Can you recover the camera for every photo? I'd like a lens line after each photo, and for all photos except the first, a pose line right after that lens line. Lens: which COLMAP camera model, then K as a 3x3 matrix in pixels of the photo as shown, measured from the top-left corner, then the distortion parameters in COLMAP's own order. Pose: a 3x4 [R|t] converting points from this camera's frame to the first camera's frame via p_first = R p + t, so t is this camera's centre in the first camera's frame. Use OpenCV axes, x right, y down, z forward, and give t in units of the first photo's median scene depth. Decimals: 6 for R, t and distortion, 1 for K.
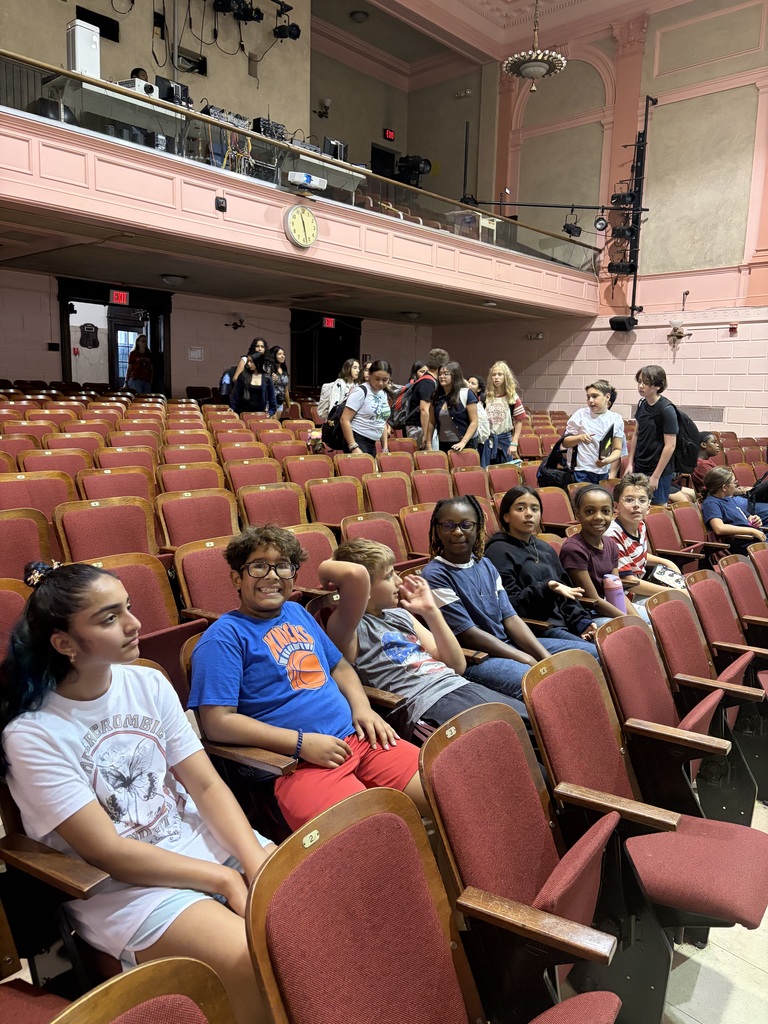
lens RADIAL K [[777.2, 0, 392.8], [0, 777.2, 509.3], [0, 0, 1]] dist [0.054530, -0.054814]
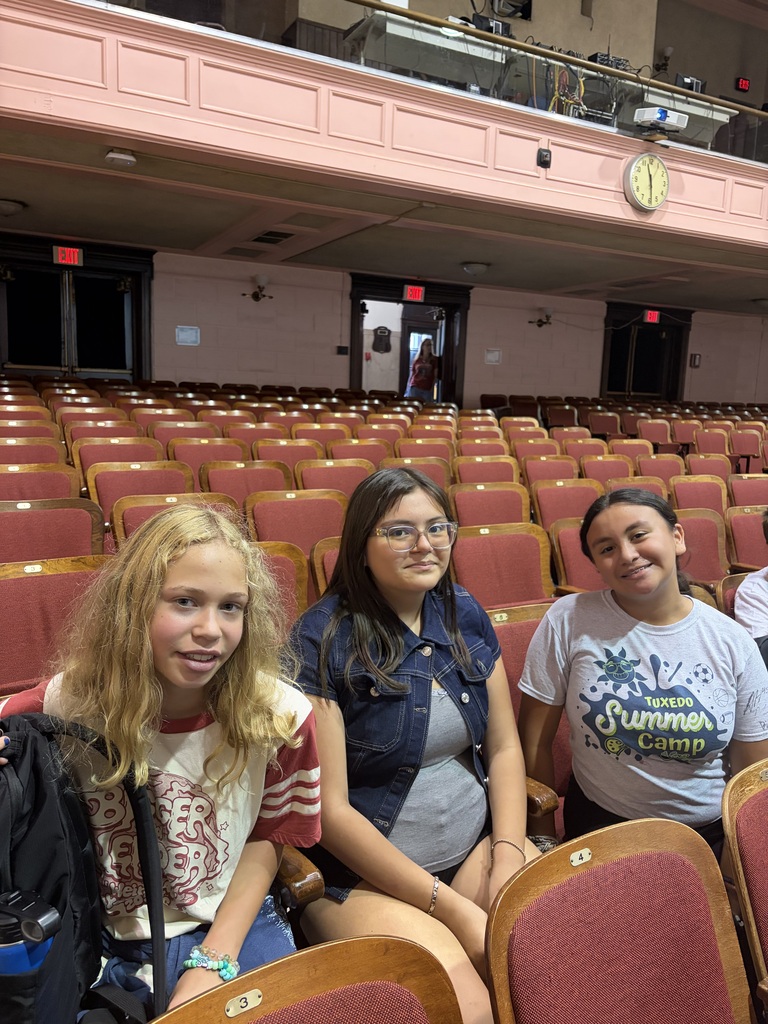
lens RADIAL K [[777.2, 0, 392.8], [0, 777.2, 509.3], [0, 0, 1]] dist [0.054530, -0.054814]
pose [[0.936684, 0.057160, -0.345479, -0.064940], [-0.059840, 0.998204, 0.002912, -0.034563], [0.345025, 0.017946, 0.938422, 0.207595]]
